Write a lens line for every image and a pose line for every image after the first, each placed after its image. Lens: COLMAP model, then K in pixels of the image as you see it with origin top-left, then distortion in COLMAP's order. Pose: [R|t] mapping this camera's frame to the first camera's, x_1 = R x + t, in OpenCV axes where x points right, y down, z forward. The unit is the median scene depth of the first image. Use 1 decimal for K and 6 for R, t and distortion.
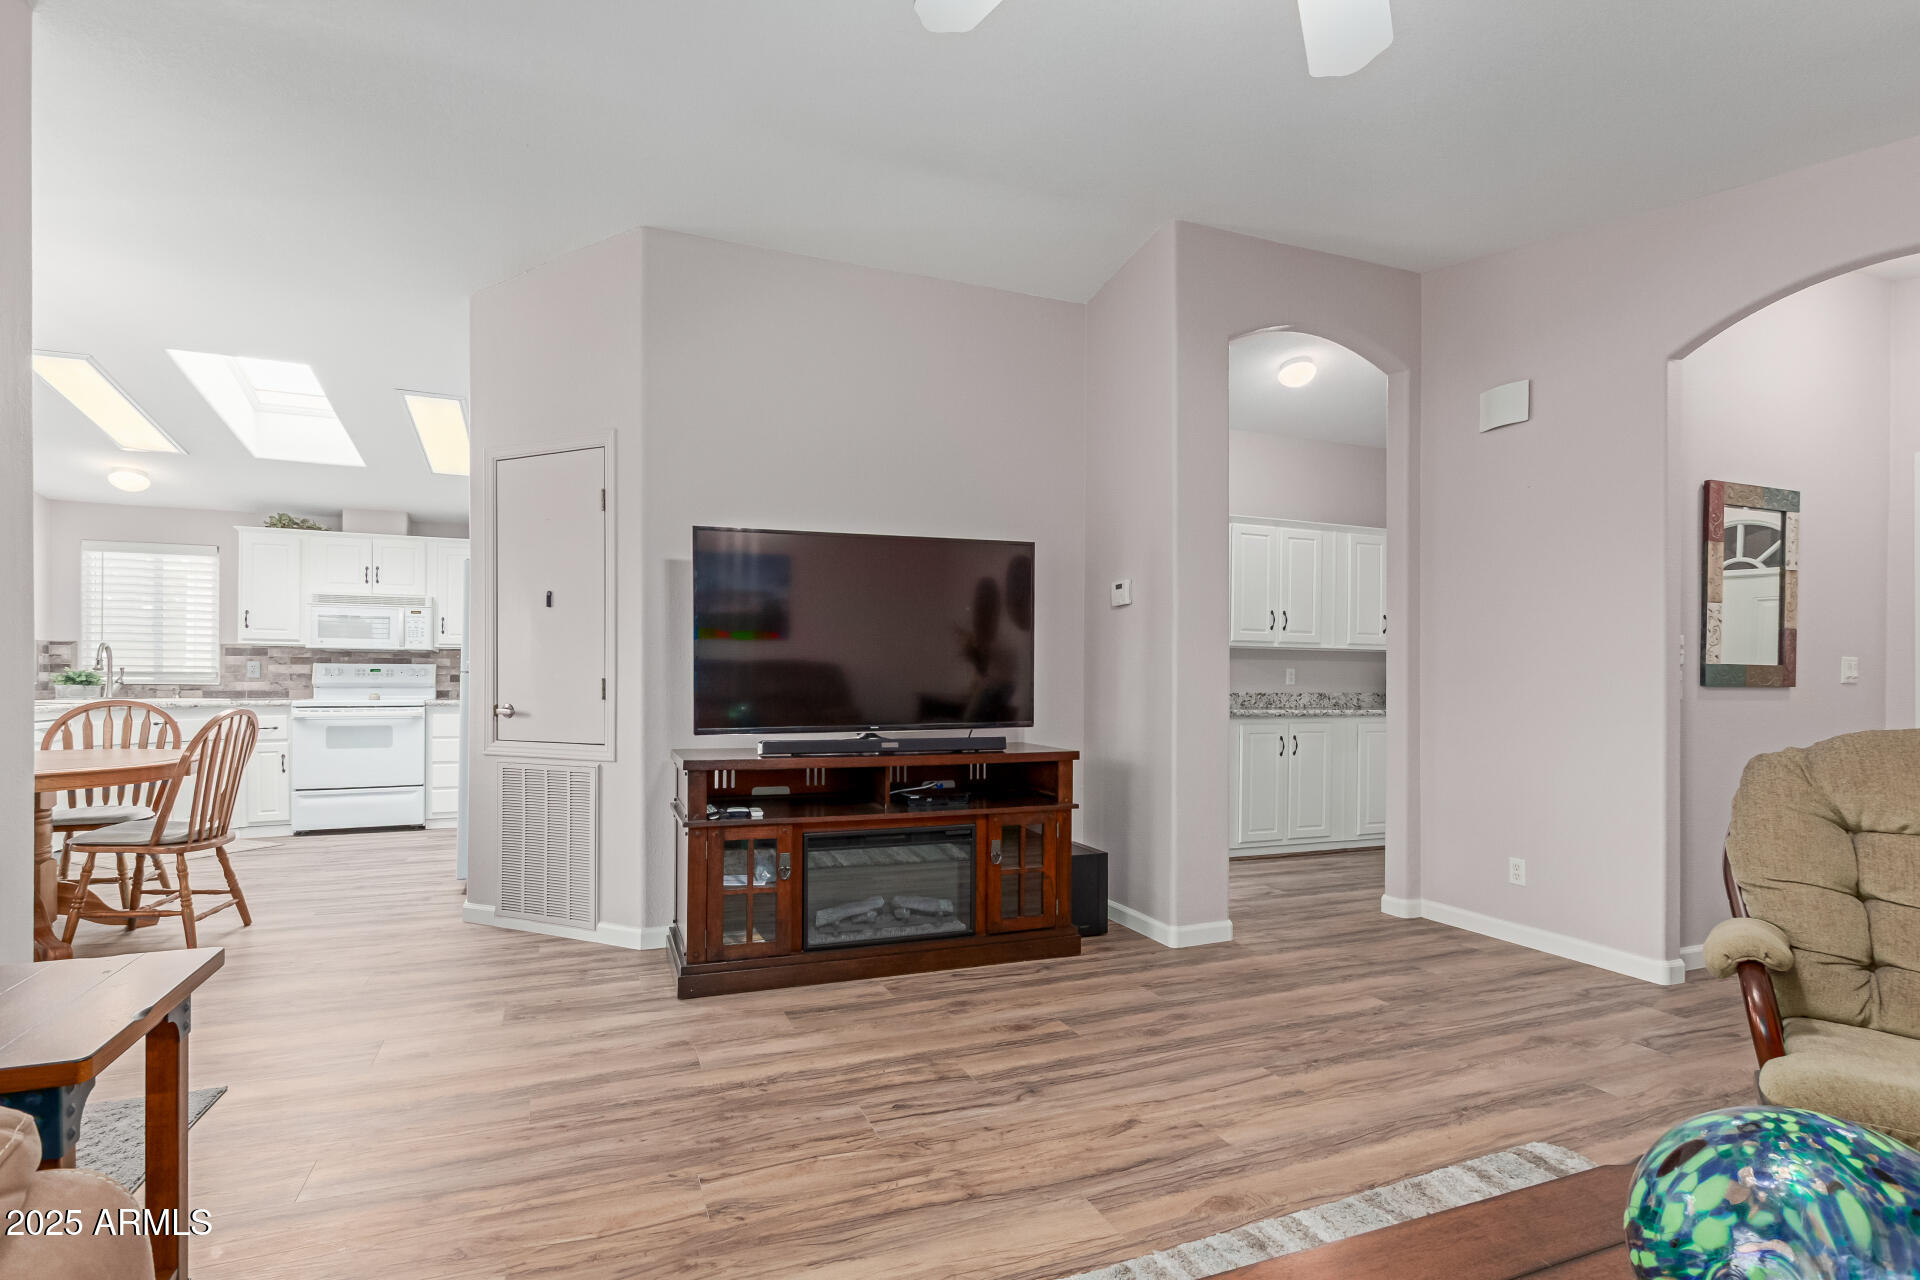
lens RADIAL K [[869.9, 0, 976.9], [0, 869.9, 673.3], [0, 0, 1]] dist [0.010191, -0.003205]
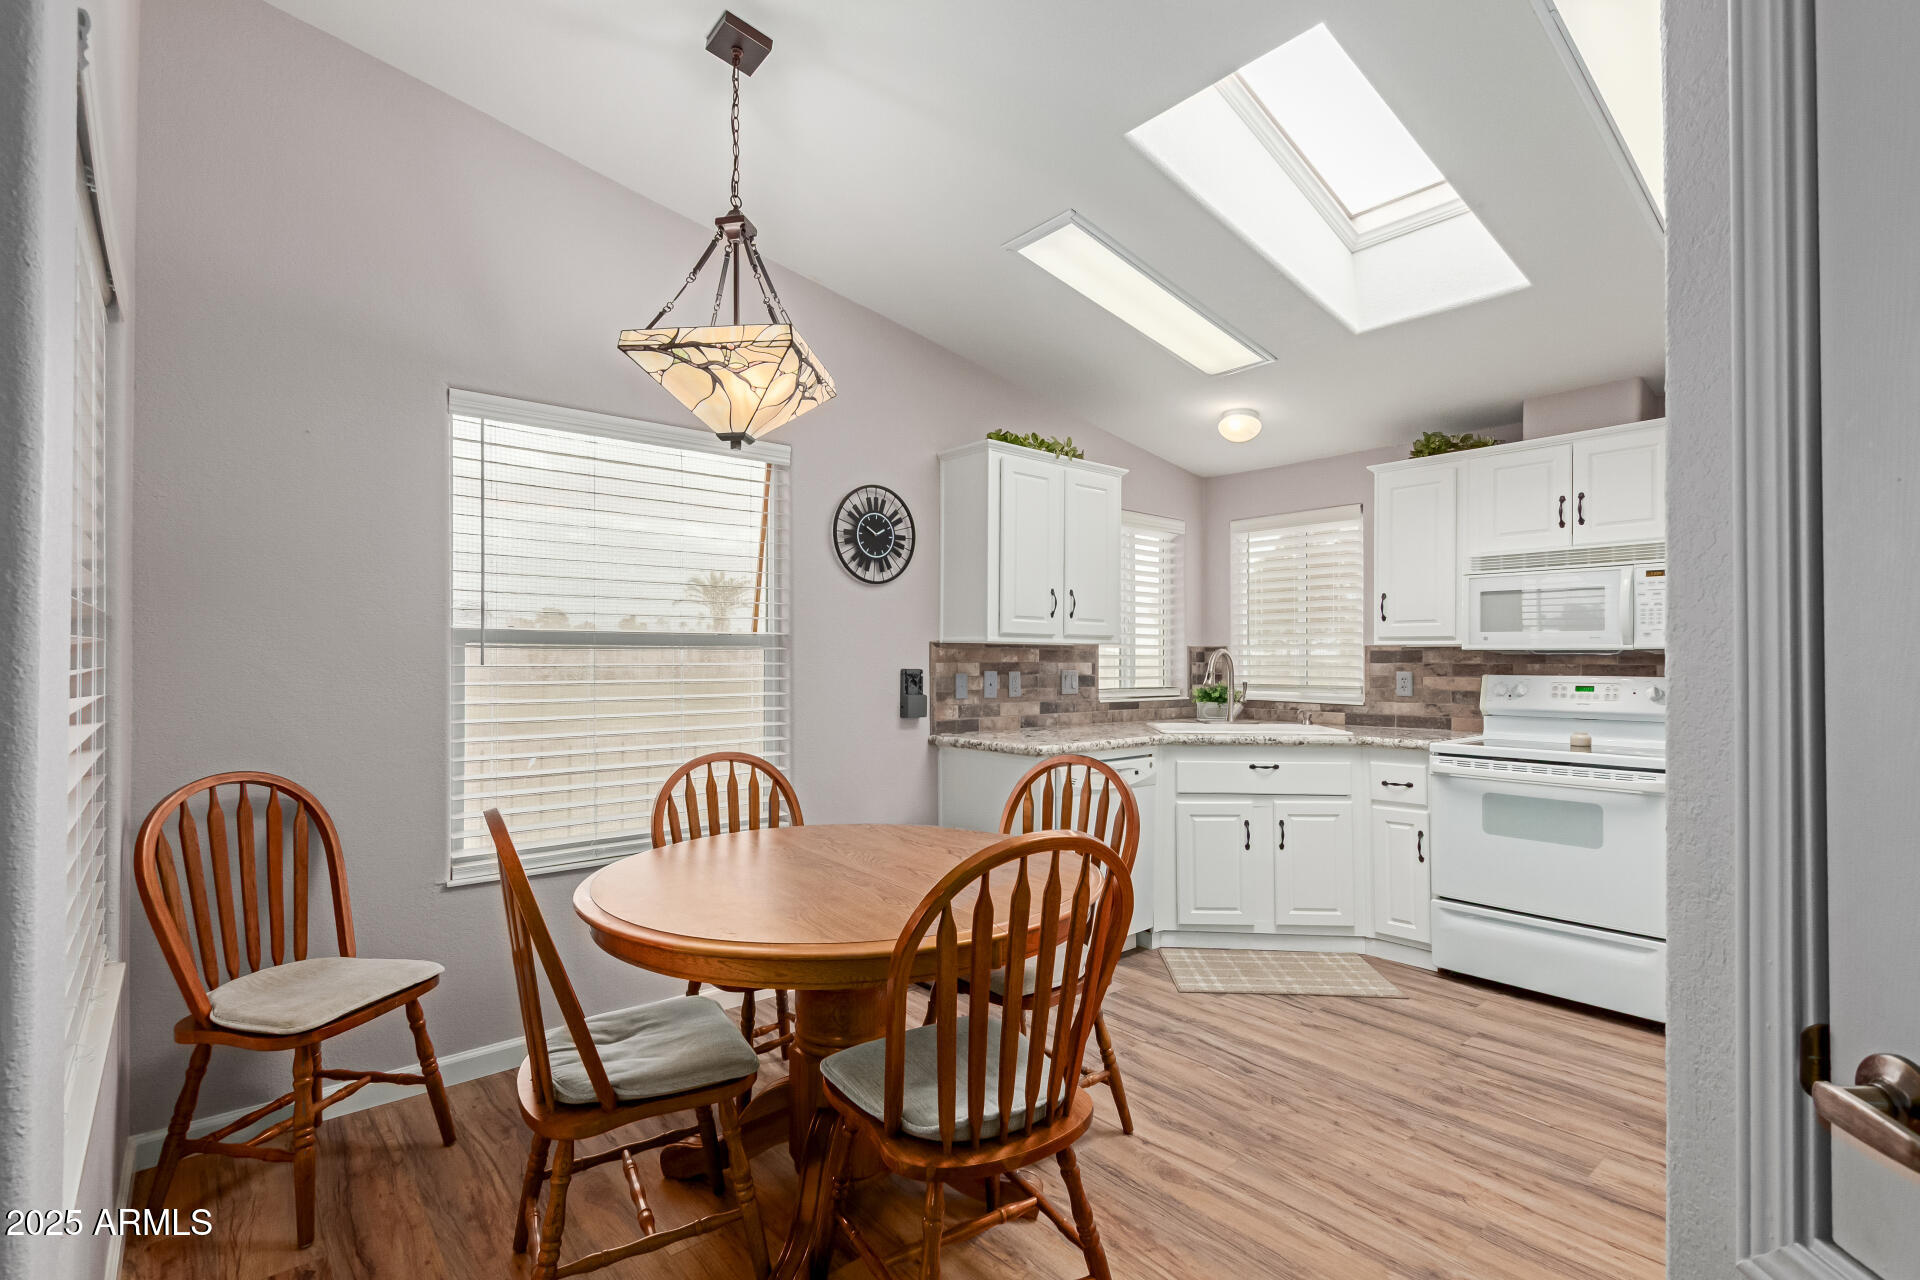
lens RADIAL K [[869.9, 0, 968.4], [0, 869.9, 650.5], [0, 0, 1]] dist [0.010191, -0.003205]
pose [[0.271106, -0.012615, -0.962467, -0.286196], [0.000849, 0.999917, -0.012867, -0.021185], [0.962549, 0.002671, 0.271094, 0.511029]]
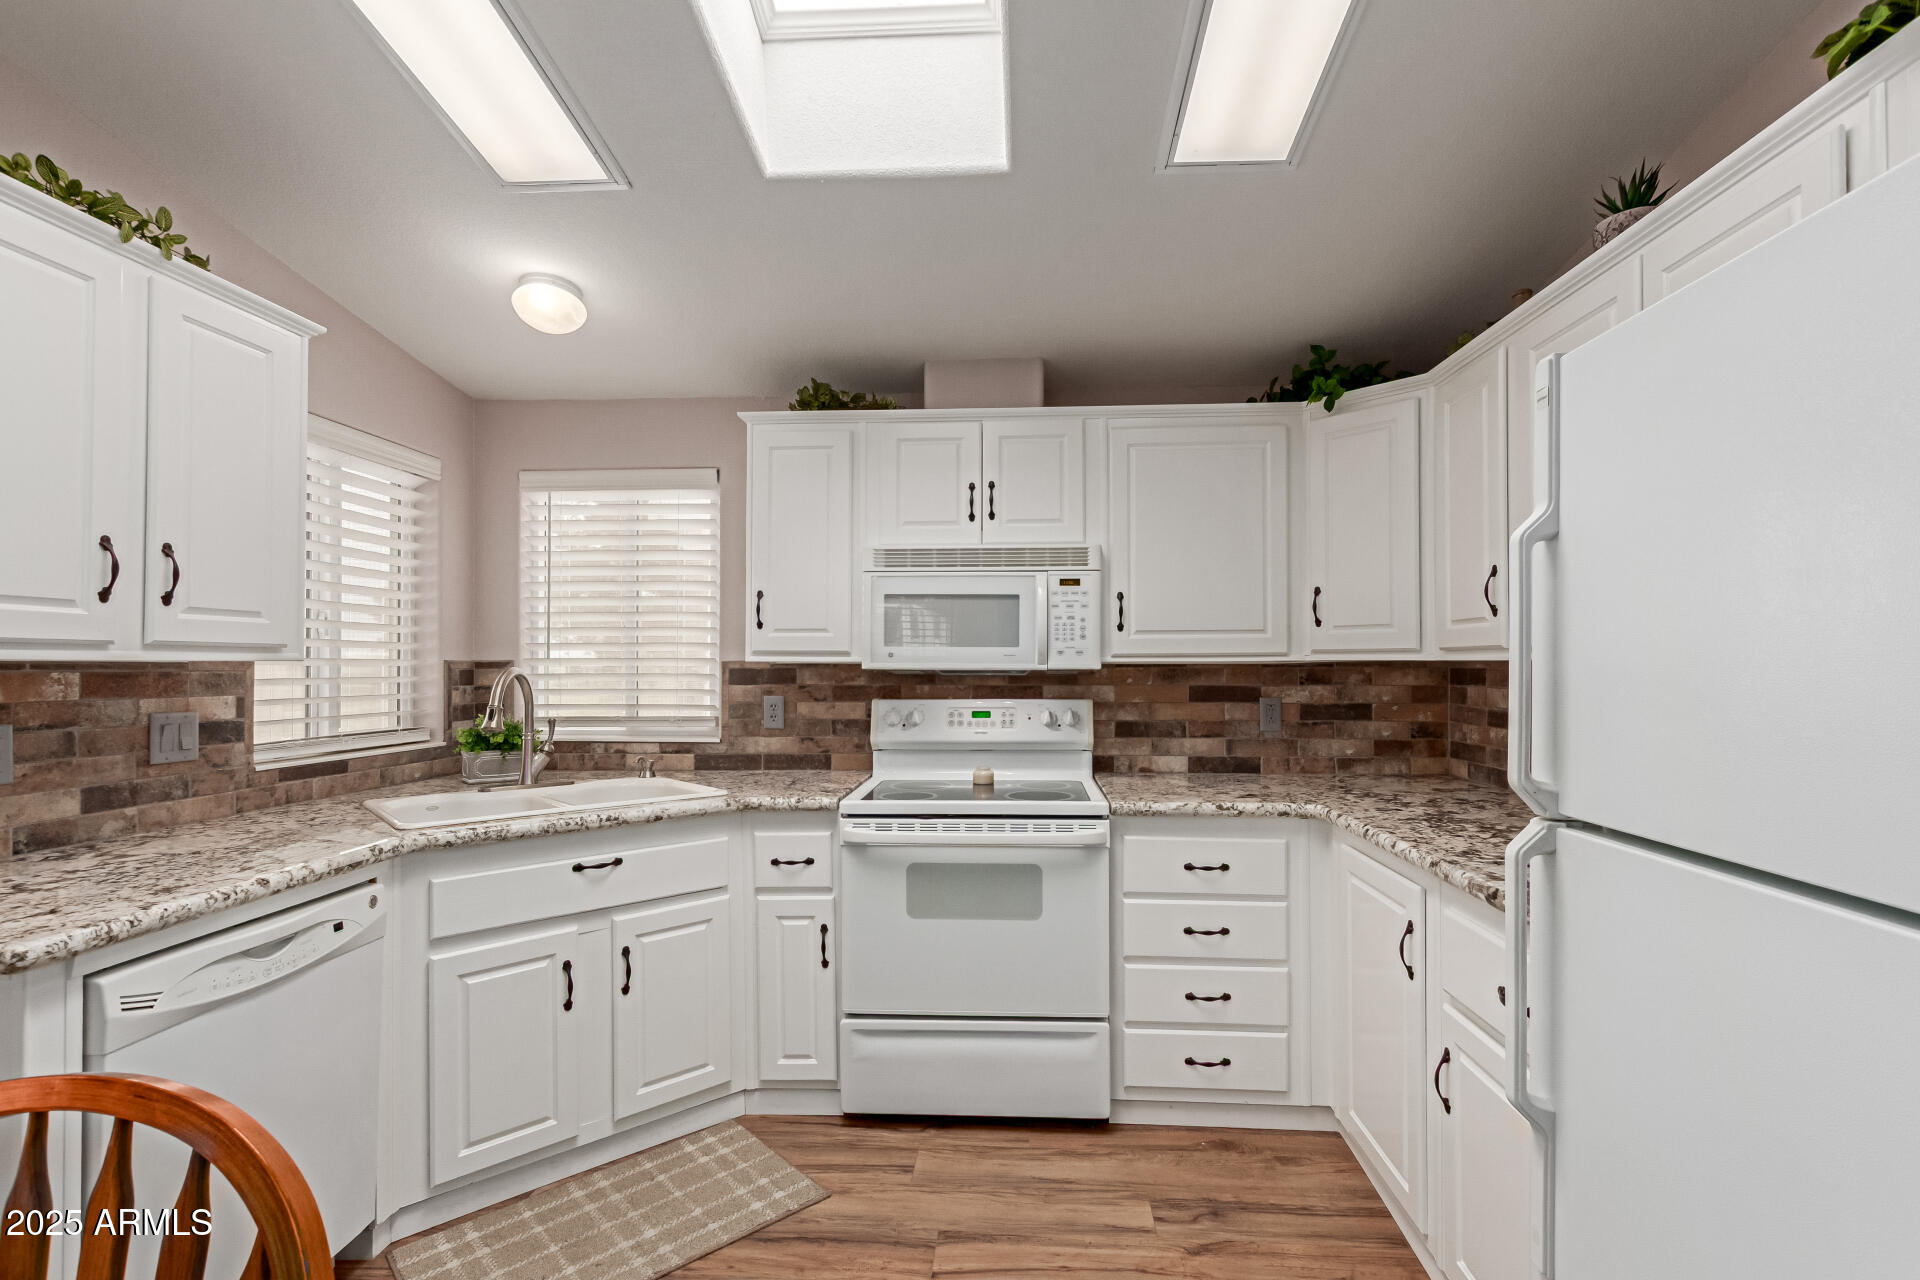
lens RADIAL K [[869.9, 0, 978.1], [0, 869.9, 650.7], [0, 0, 1]] dist [0.010191, -0.003205]
pose [[0.886445, -0.012739, -0.462660, -0.498612], [0.006863, 0.999873, -0.014382, -0.031520], [0.462784, 0.009574, 0.886419, 0.619960]]
